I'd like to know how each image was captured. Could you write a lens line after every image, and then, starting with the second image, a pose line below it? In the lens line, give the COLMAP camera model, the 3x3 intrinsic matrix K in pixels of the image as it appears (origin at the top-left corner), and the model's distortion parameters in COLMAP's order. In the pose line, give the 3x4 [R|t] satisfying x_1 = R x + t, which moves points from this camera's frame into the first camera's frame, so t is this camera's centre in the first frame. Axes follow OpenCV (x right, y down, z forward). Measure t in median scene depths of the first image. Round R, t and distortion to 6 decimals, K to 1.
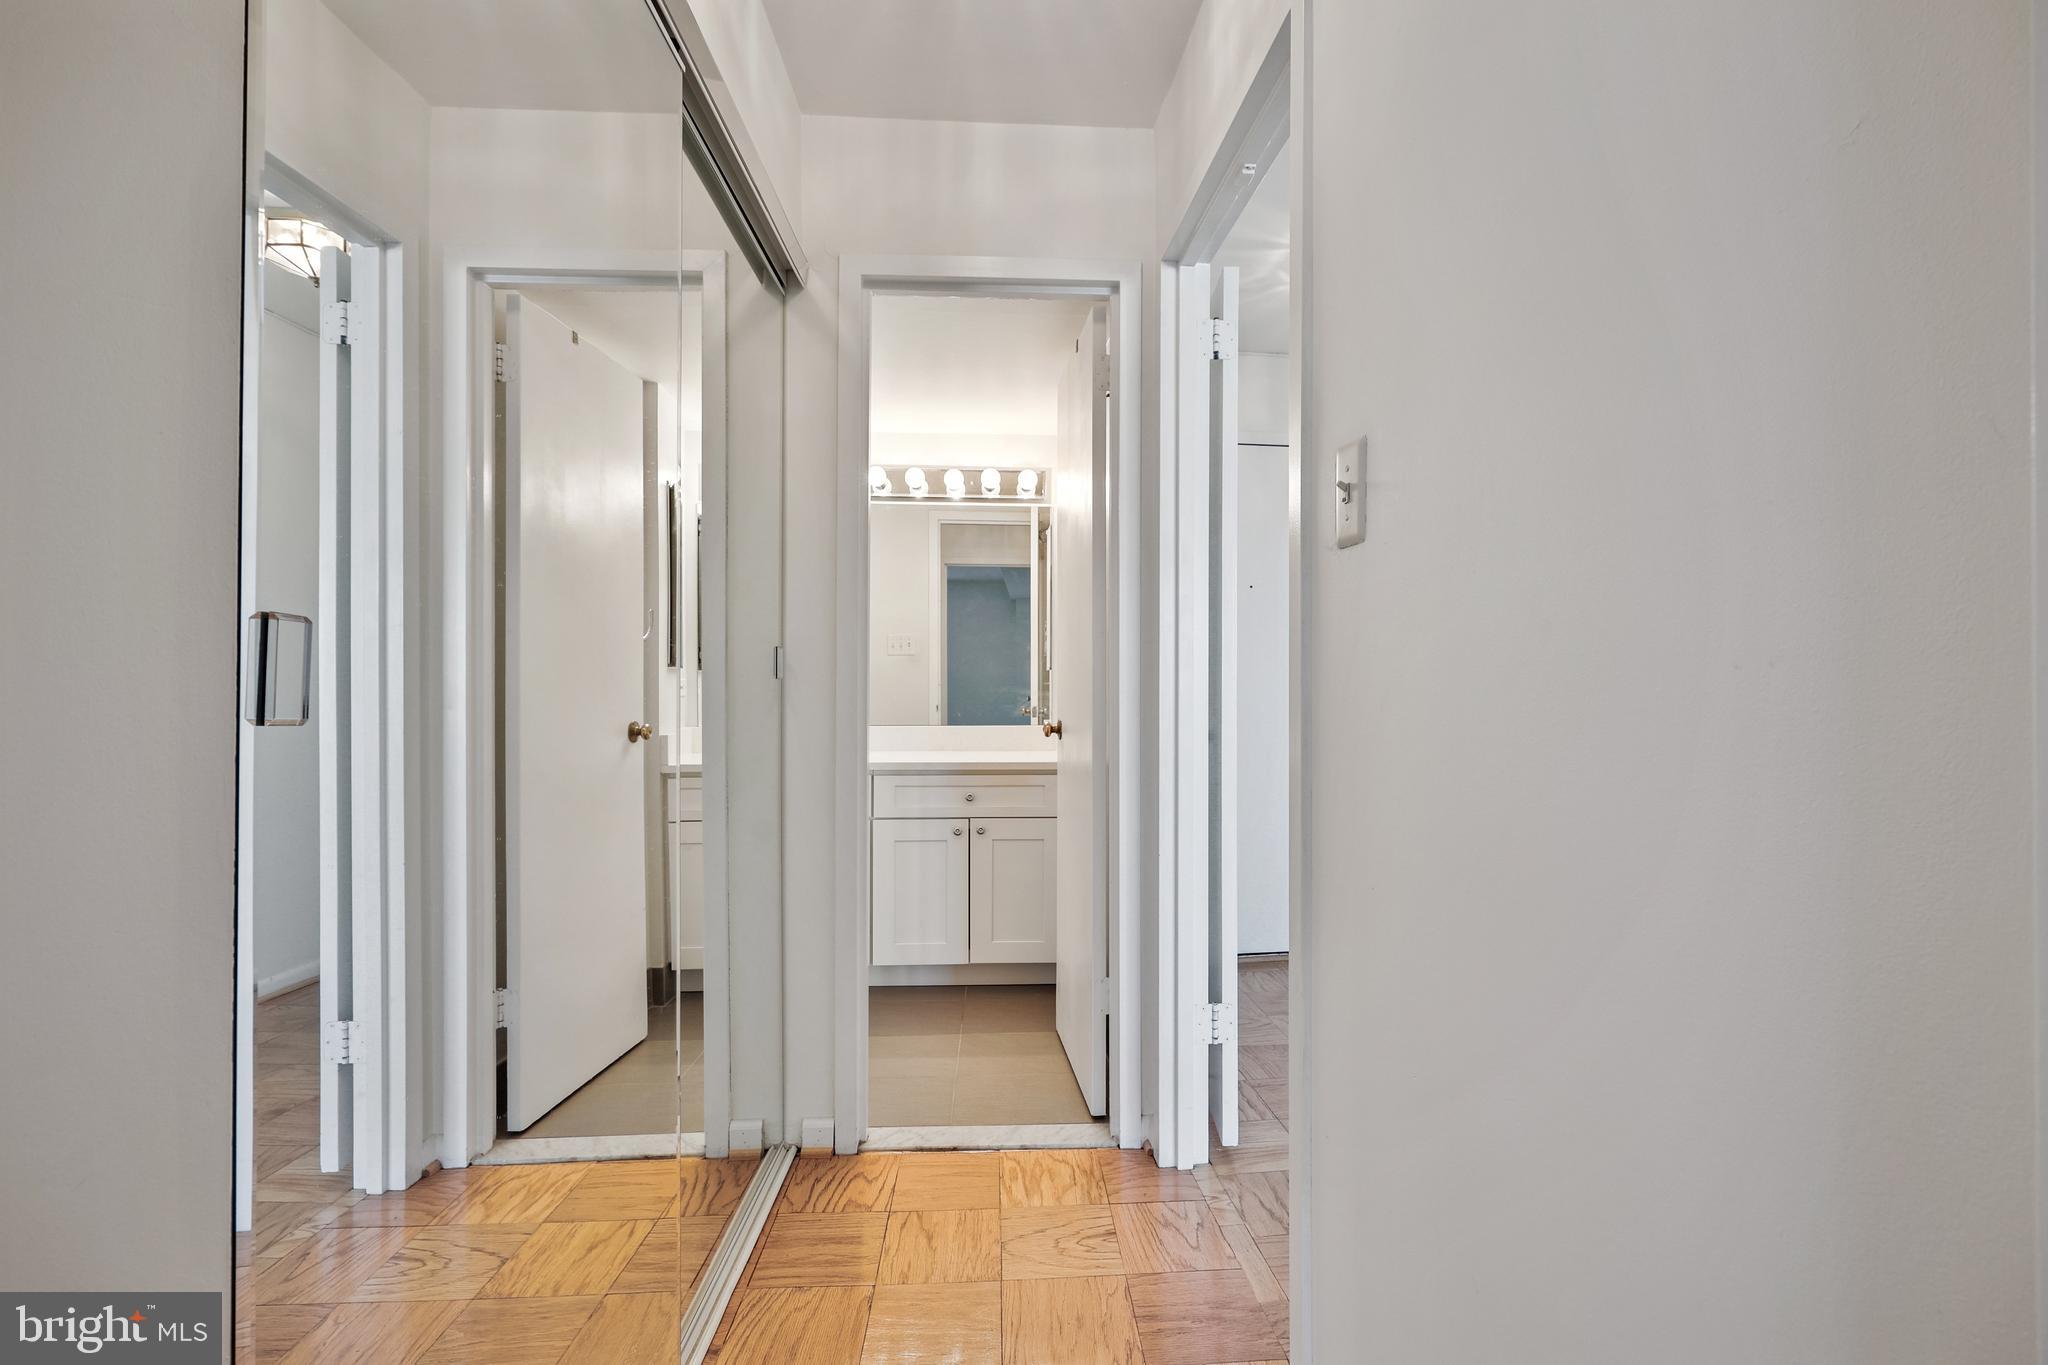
lens RADIAL K [[854.5, 0, 1024.0], [0, 854.5, 682.5], [0, 0, 1]] dist [-0.001697, -0.000080]
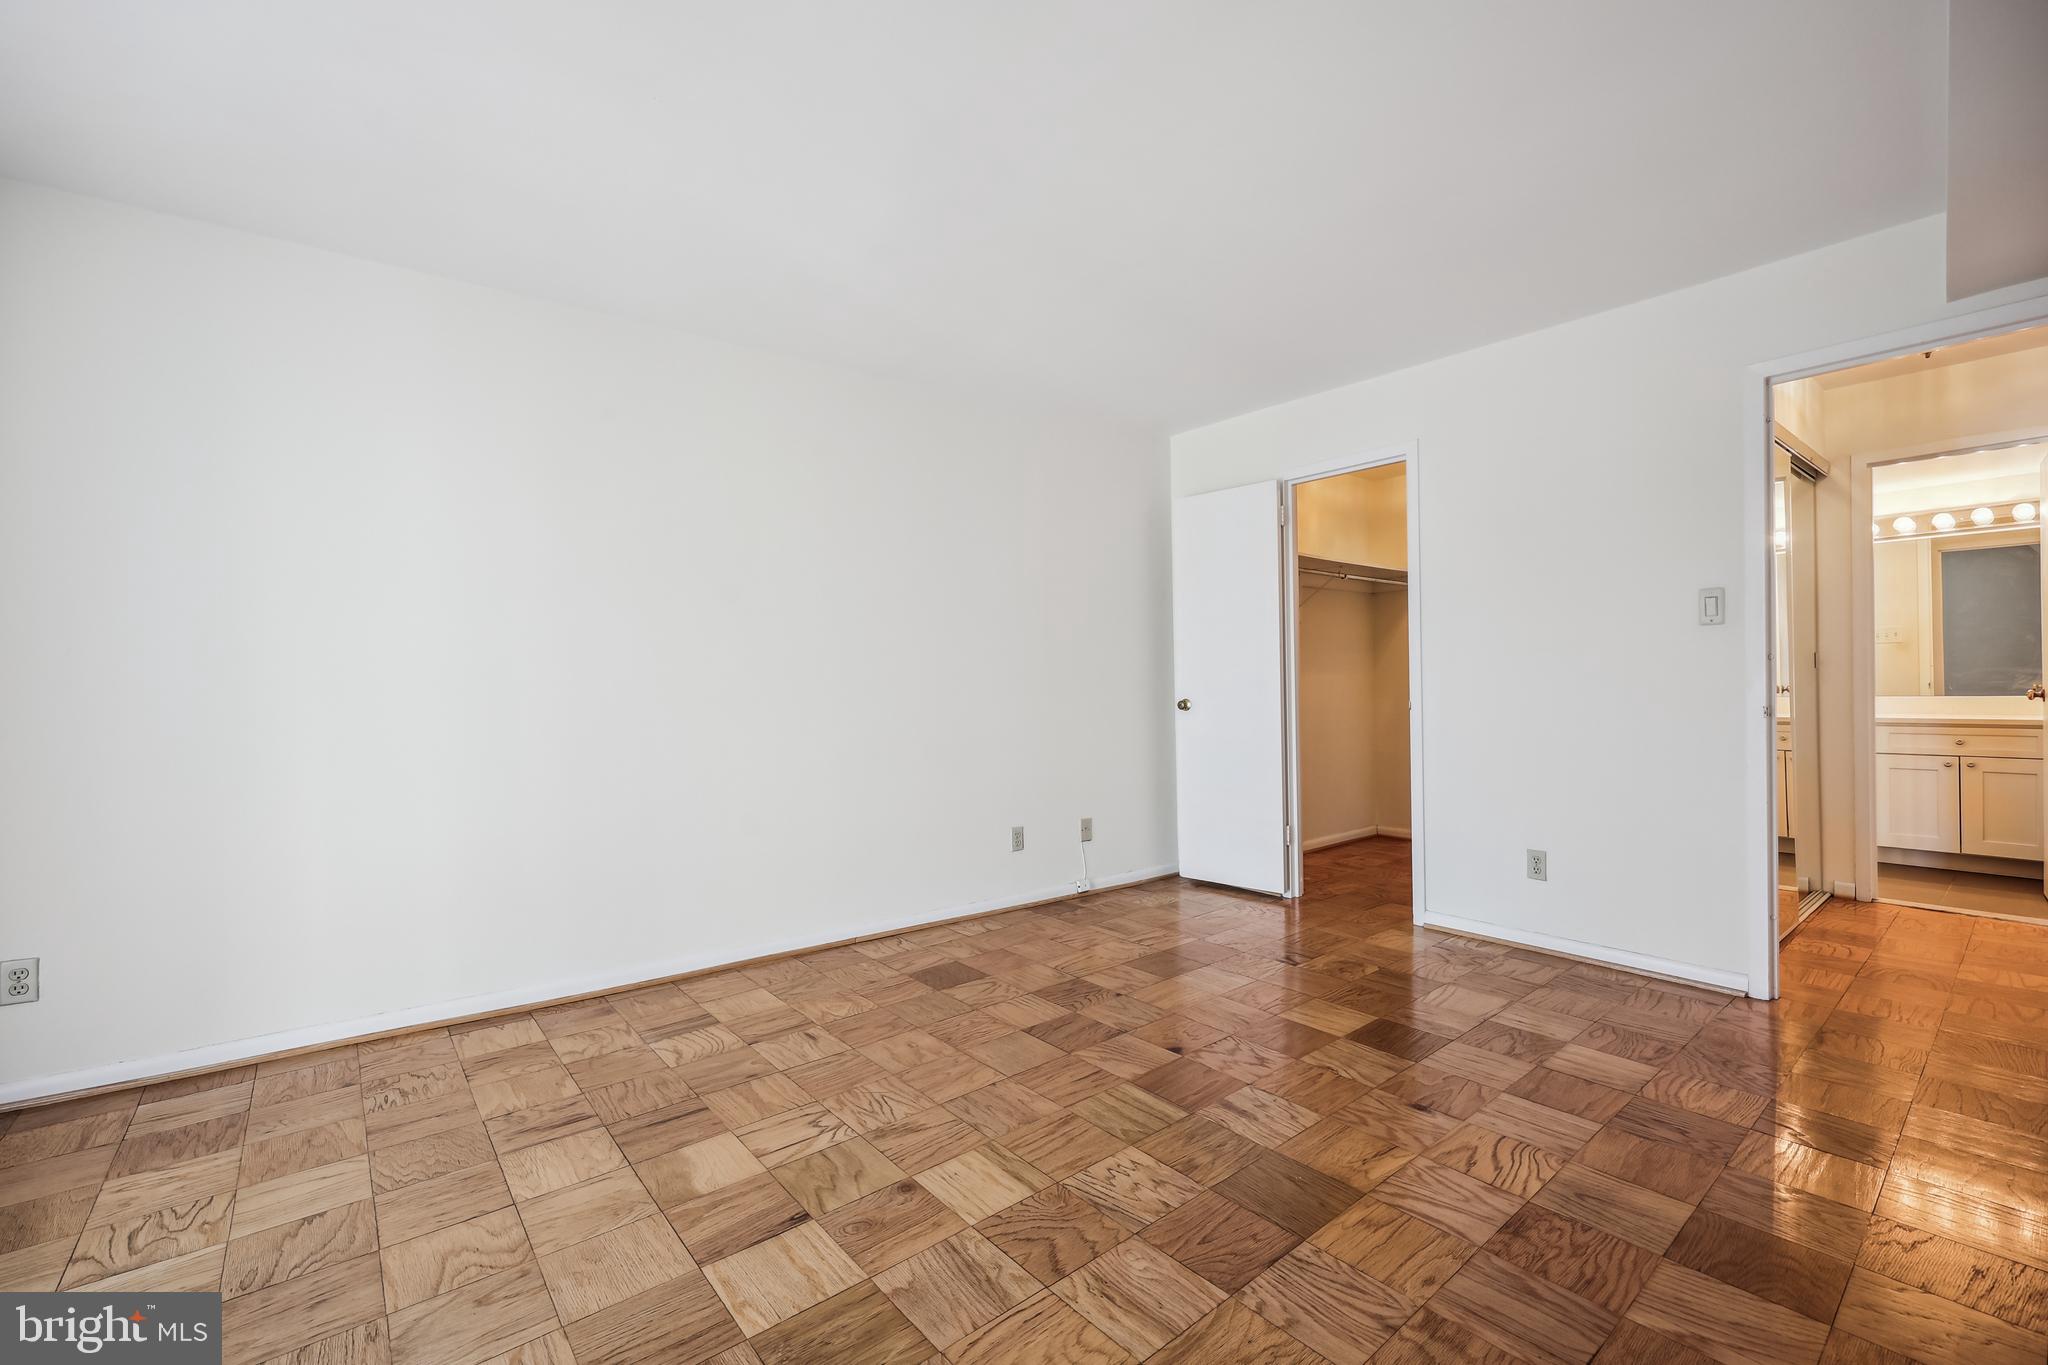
lens RADIAL K [[854.5, 0, 1024.0], [0, 854.5, 682.5], [0, 0, 1]] dist [-0.001697, -0.000080]
pose [[0.603857, -0.010018, -0.797030, 0.137690], [0.020109, 0.999794, 0.002668, -0.007111], [0.796839, -0.017638, 0.603934, -1.203345]]
